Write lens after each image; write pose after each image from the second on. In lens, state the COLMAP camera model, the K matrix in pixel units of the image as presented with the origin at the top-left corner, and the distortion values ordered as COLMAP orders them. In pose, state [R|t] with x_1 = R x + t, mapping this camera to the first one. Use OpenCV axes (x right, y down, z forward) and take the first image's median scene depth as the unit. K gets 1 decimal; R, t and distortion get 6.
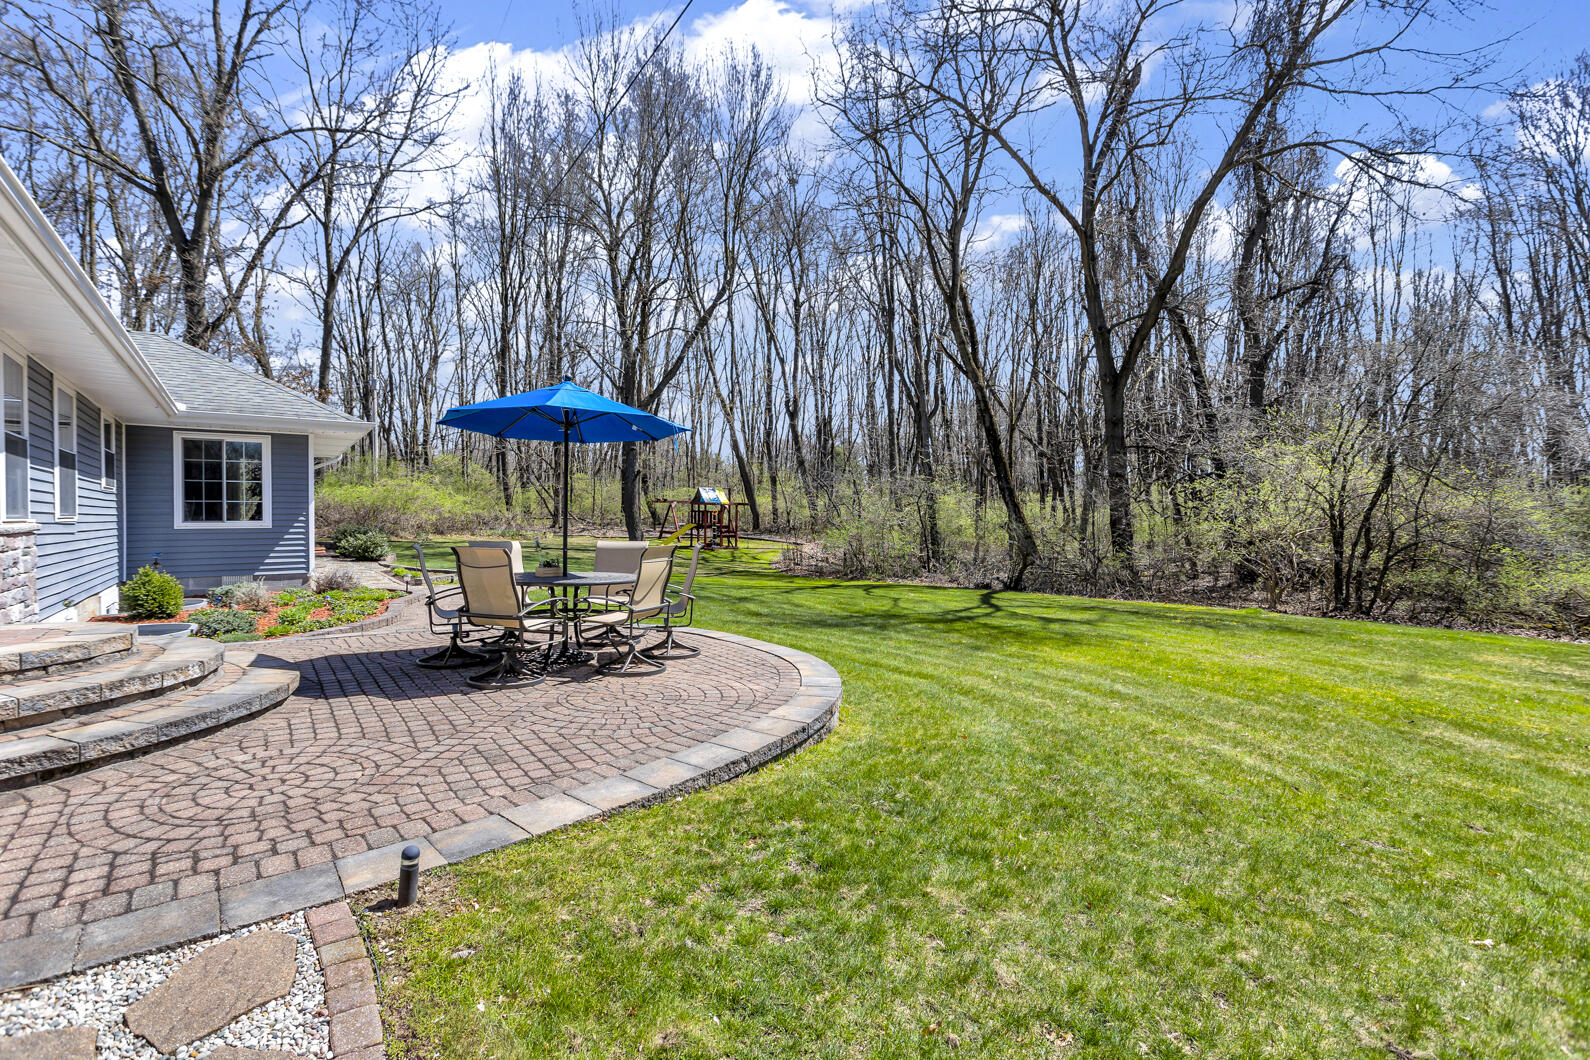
lens RADIAL K [[752.5, 0, 794.6], [0, 752.5, 514.4], [0, 0, 1]] dist [0.000023, 0.000200]
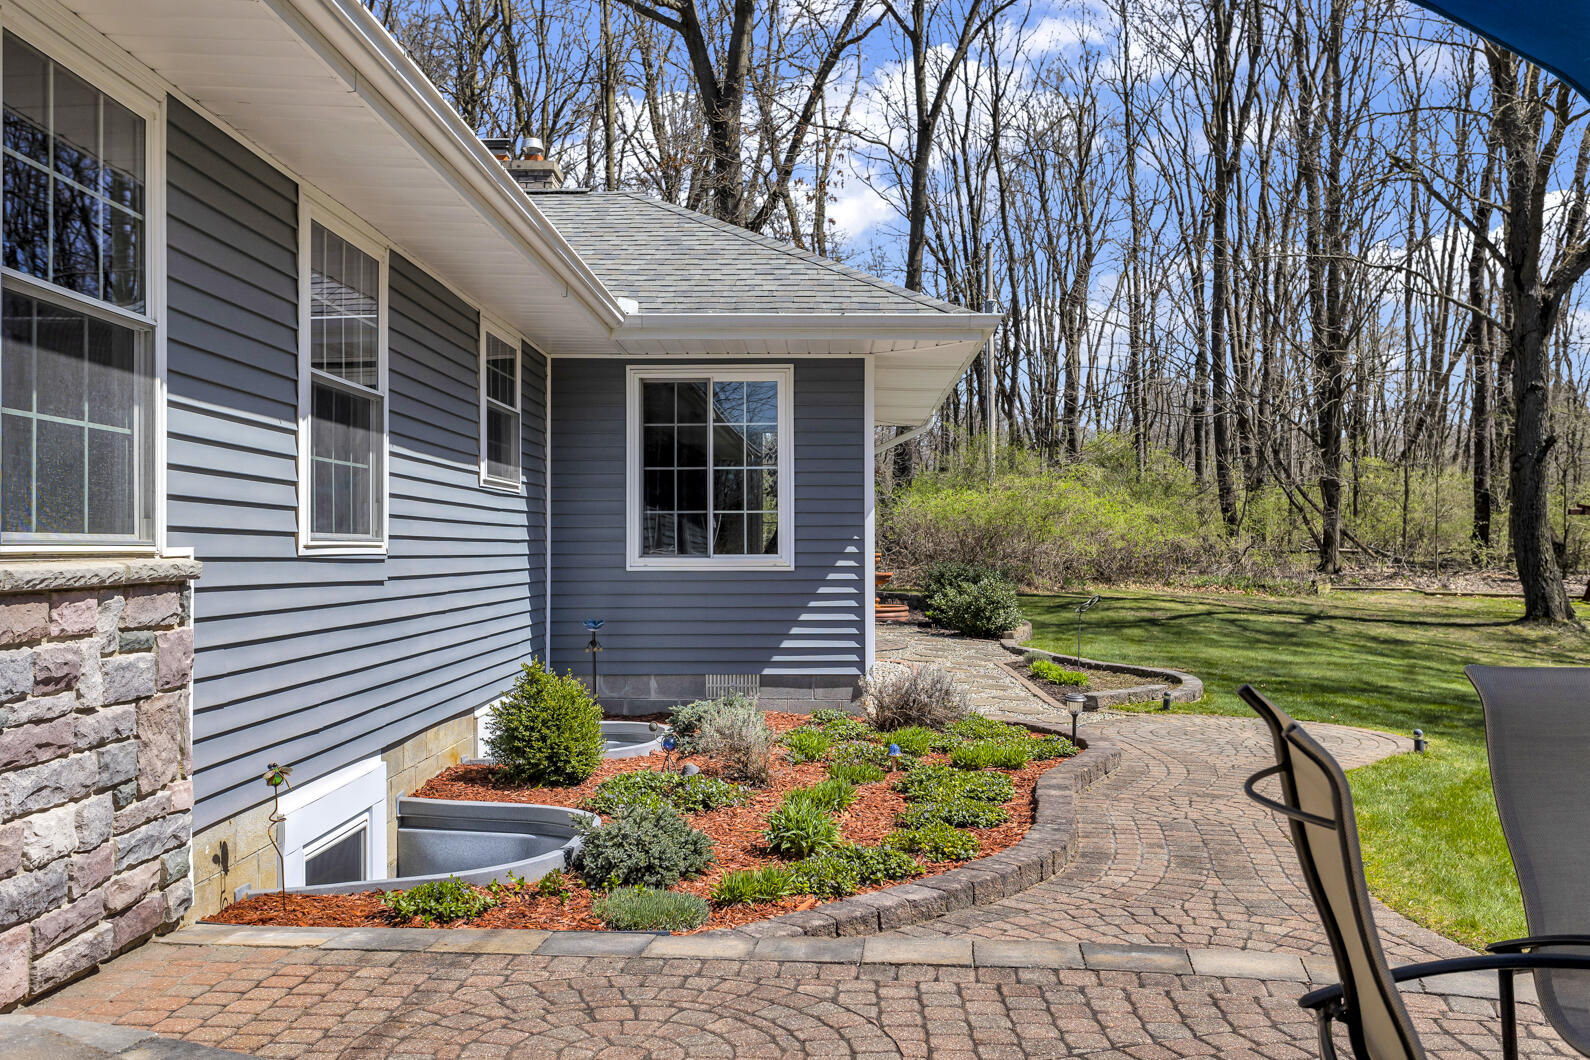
lens RADIAL K [[1434.5, 0, 795.0], [0, 1434.5, 530.0], [0, 0, 1]] dist [-0.001437, 0.000060]
pose [[0.800082, -0.003779, -0.599878, -0.103685], [-0.002019, 0.999958, -0.008992, 0.000808], [0.599887, 0.008406, 0.800041, 0.180127]]
